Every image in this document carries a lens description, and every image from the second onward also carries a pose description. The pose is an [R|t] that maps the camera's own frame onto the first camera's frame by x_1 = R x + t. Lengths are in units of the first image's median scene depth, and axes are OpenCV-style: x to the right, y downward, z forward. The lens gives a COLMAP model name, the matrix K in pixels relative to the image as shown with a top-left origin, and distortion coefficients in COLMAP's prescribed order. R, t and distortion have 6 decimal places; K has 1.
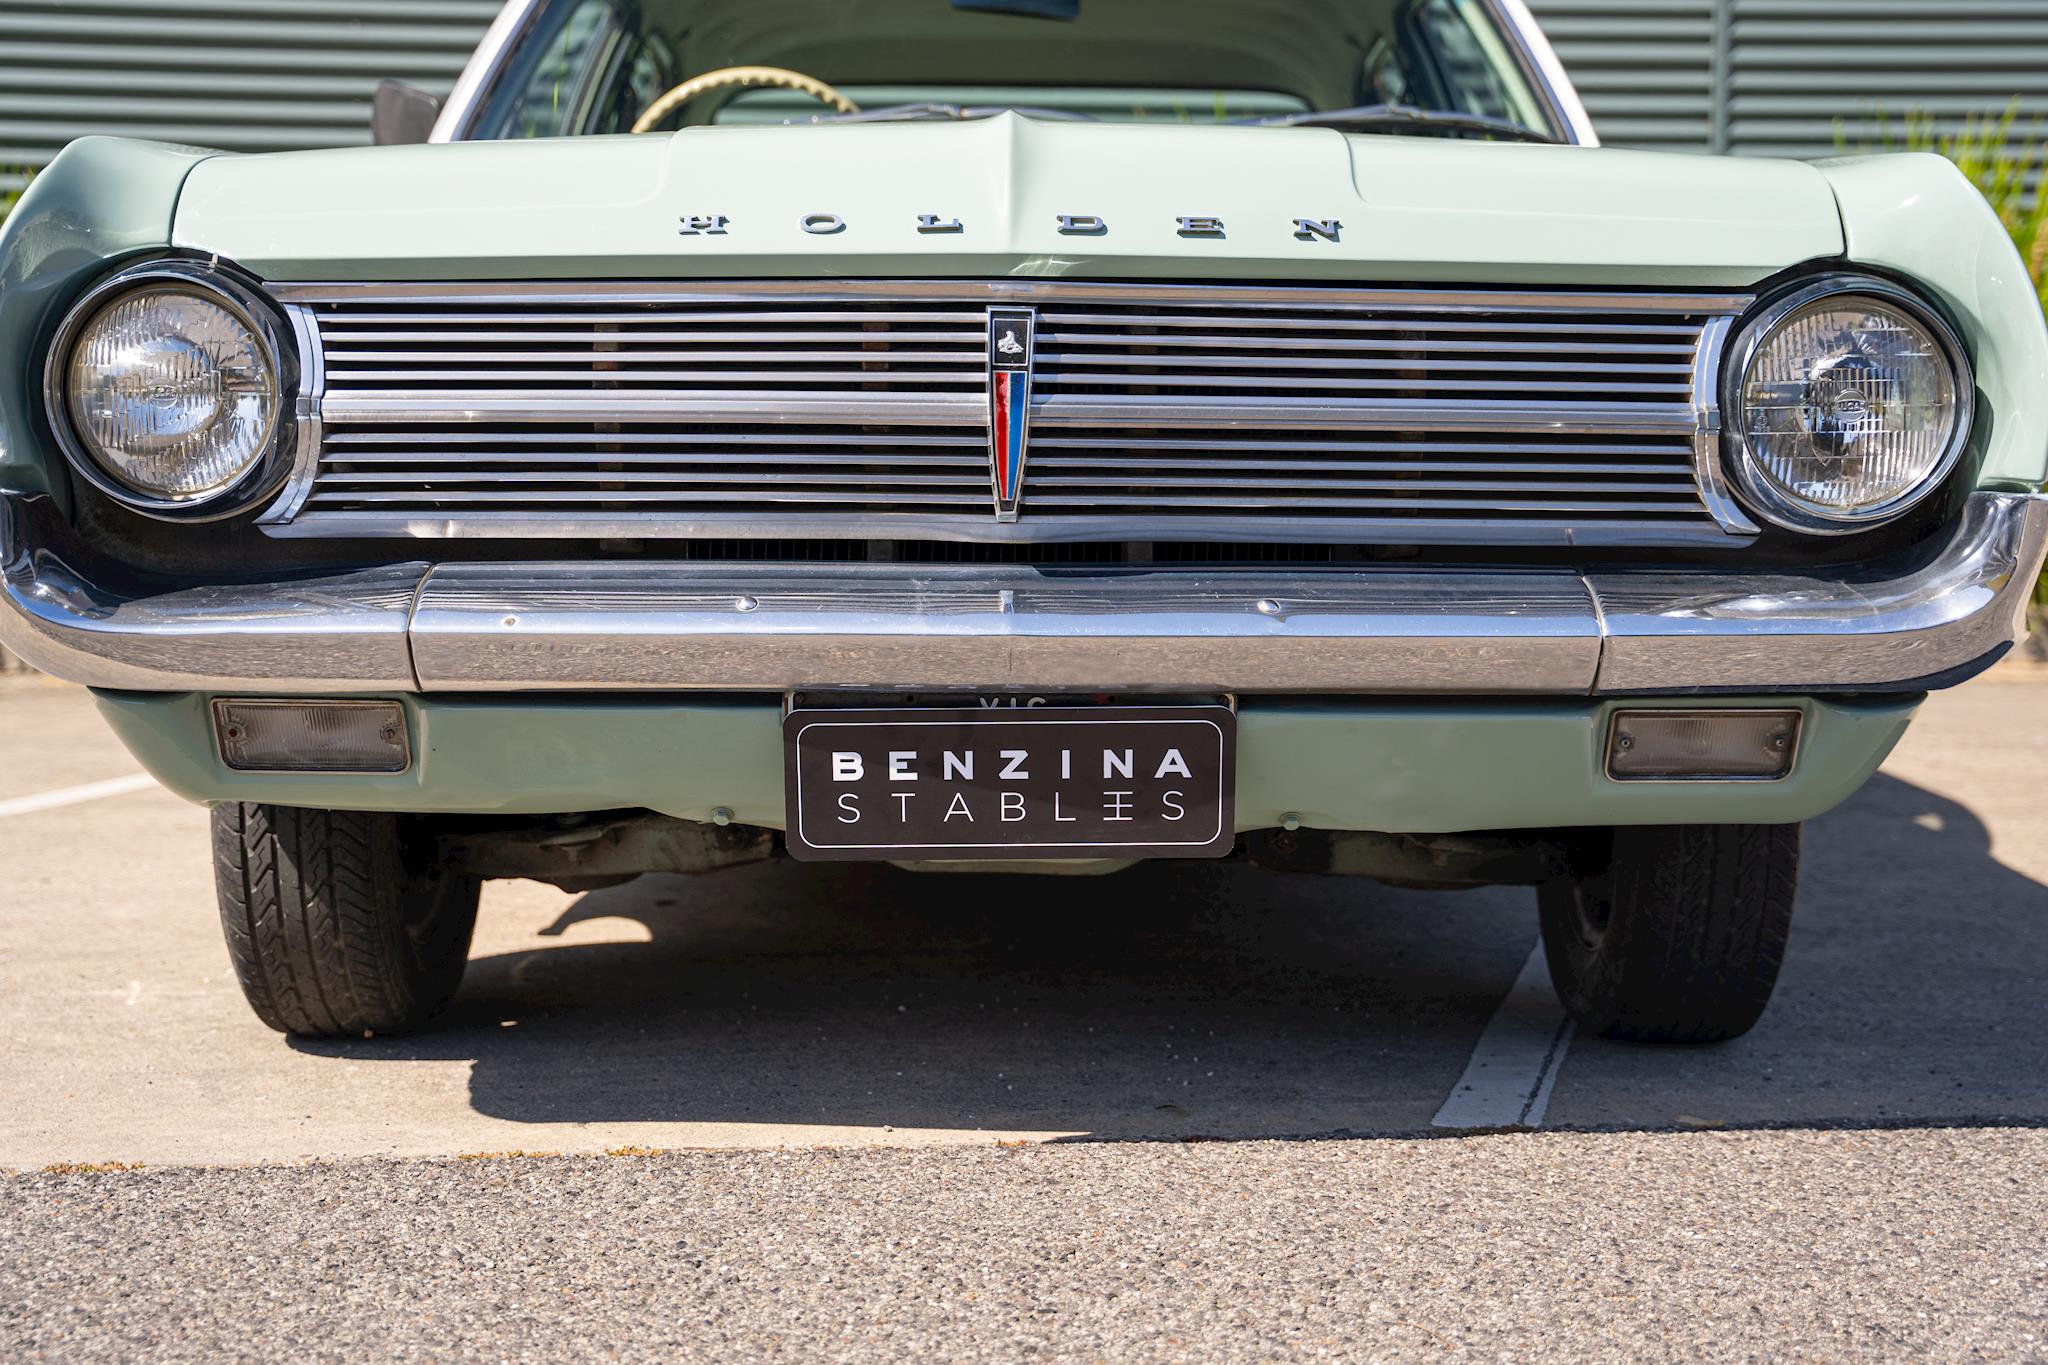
lens RADIAL K [[2546.2, 0, 1006.5], [0, 2546.2, 654.4], [0, 0, 1]] dist [0.005566, 0.193813]
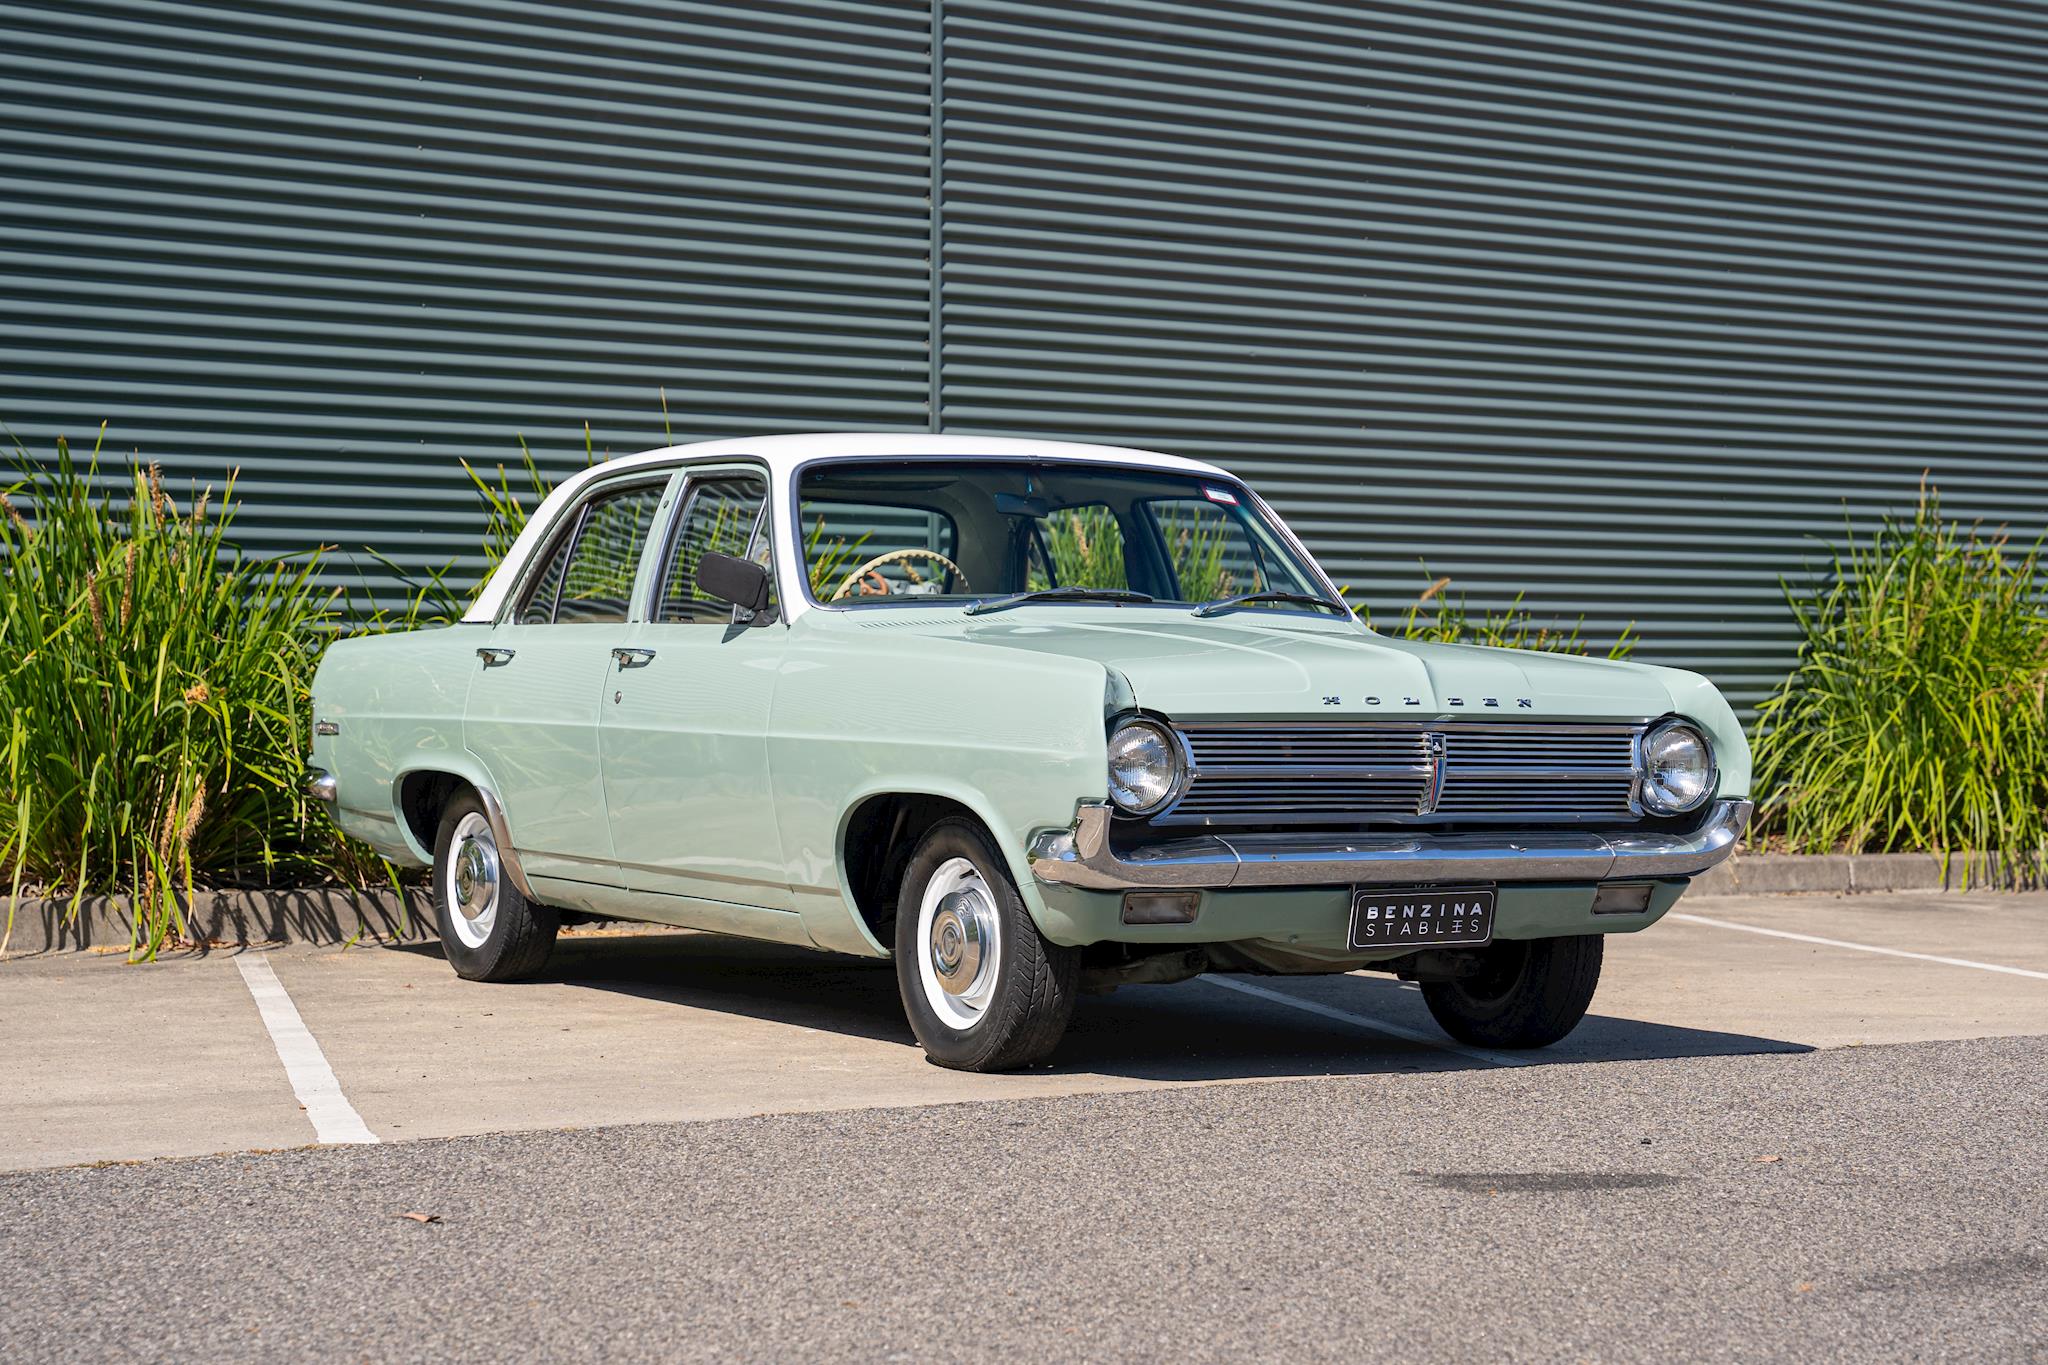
lens RADIAL K [[3457.0, 0, 1024.0], [0, 3457.0, 682.5], [0, 0, 1]] dist [0.127640, 0.051480]
pose [[0.873009, 0.006404, 0.487663, -1.984589], [0.026828, 0.997769, -0.061130, 0.016230], [-0.486966, 0.066450, 0.870889, -1.785001]]
